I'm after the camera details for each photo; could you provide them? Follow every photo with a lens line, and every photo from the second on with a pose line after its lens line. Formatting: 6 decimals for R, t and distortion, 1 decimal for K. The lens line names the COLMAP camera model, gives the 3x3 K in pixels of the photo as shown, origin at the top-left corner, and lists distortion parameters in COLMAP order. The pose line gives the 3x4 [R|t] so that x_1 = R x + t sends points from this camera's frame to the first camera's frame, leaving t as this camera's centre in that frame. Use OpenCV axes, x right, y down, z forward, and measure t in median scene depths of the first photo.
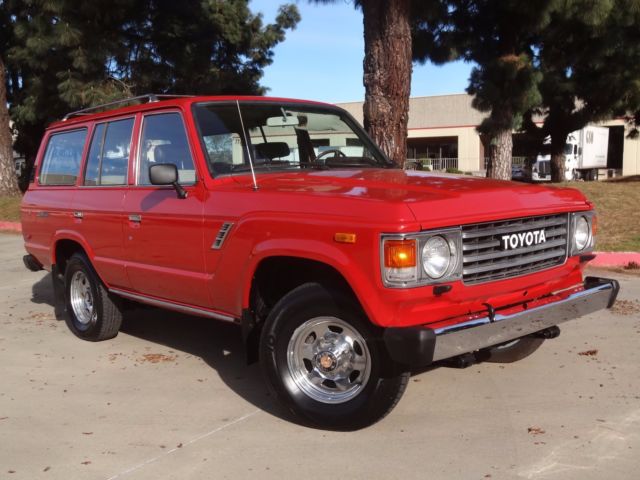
lens RADIAL K [[717.5, 0, 319.5], [0, 717.5, 239.4], [0, 0, 1]] dist [0.010245, 0.014420]
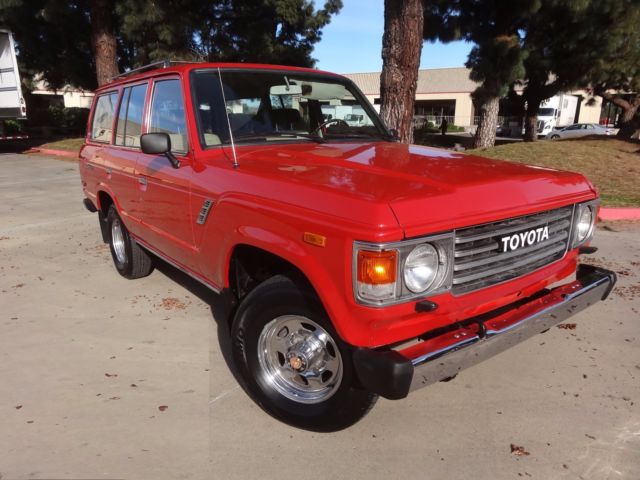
lens RADIAL K [[479.6, 0, 318.4], [0, 479.6, 240.8], [0, 0, 1]] dist [-0.003834, -0.001201]
pose [[0.996551, 0.046159, -0.068961, 0.050903], [-0.035200, 0.987686, 0.152440, -0.055823], [0.075148, -0.149487, 0.985904, 0.284147]]
